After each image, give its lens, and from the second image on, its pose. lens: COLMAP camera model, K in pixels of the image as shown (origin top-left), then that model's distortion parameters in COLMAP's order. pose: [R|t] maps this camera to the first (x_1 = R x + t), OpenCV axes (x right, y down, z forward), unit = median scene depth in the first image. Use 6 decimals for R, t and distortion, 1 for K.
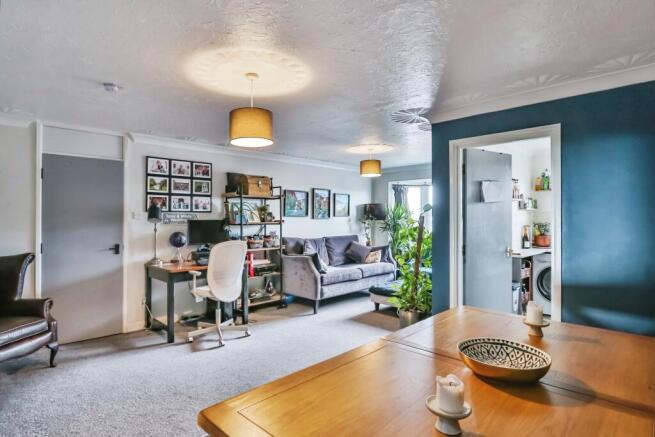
lens RADIAL K [[358.1, 0, 304.0], [0, 358.1, 210.8], [0, 0, 1]] dist [-0.001329, -0.000261]
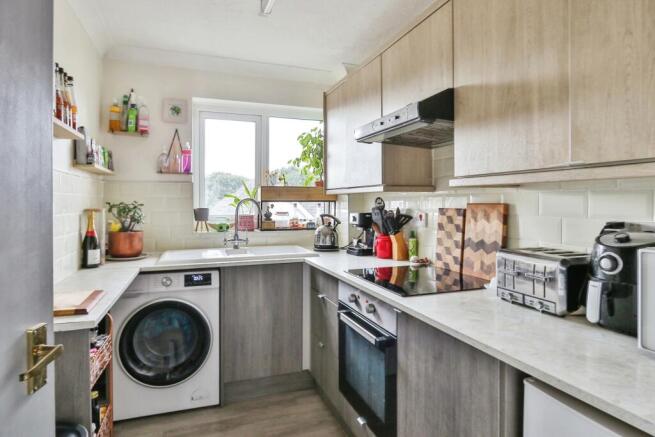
lens RADIAL K [[381.3, 0, 325.3], [0, 381.3, 205.5], [0, 0, 1]] dist [-0.000362, -0.000012]
pose [[0.414502, -0.005285, 0.910033, 0.316030], [-0.015230, 0.999803, 0.012744, 0.025538], [-0.909921, -0.019142, 0.414340, 0.541415]]
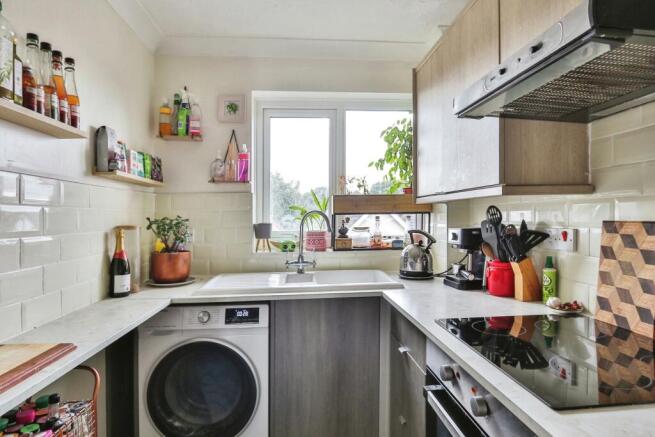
lens RADIAL K [[367.3, 0, 329.9], [0, 367.3, 233.0], [0, 0, 1]] dist [-0.017932, 0.000480]
pose [[0.636261, -0.041433, 0.770361, 0.442713], [-0.000258, 0.998545, 0.053919, 0.026878], [-0.771474, -0.034506, 0.635325, 0.584177]]
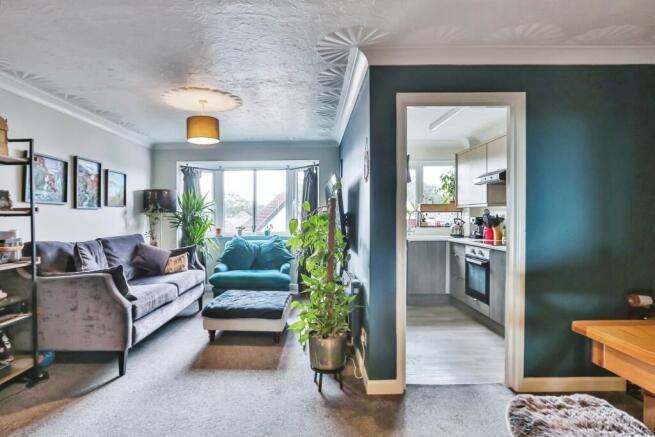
lens RADIAL K [[365.1, 0, 309.6], [0, 365.1, 216.6], [0, 0, 1]] dist [-0.002557, 0.000159]
pose [[0.701739, -0.005584, 0.712412, -0.153397], [-0.007127, 0.999864, 0.014857, 0.028315], [-0.712399, -0.015503, 0.701604, 0.363630]]
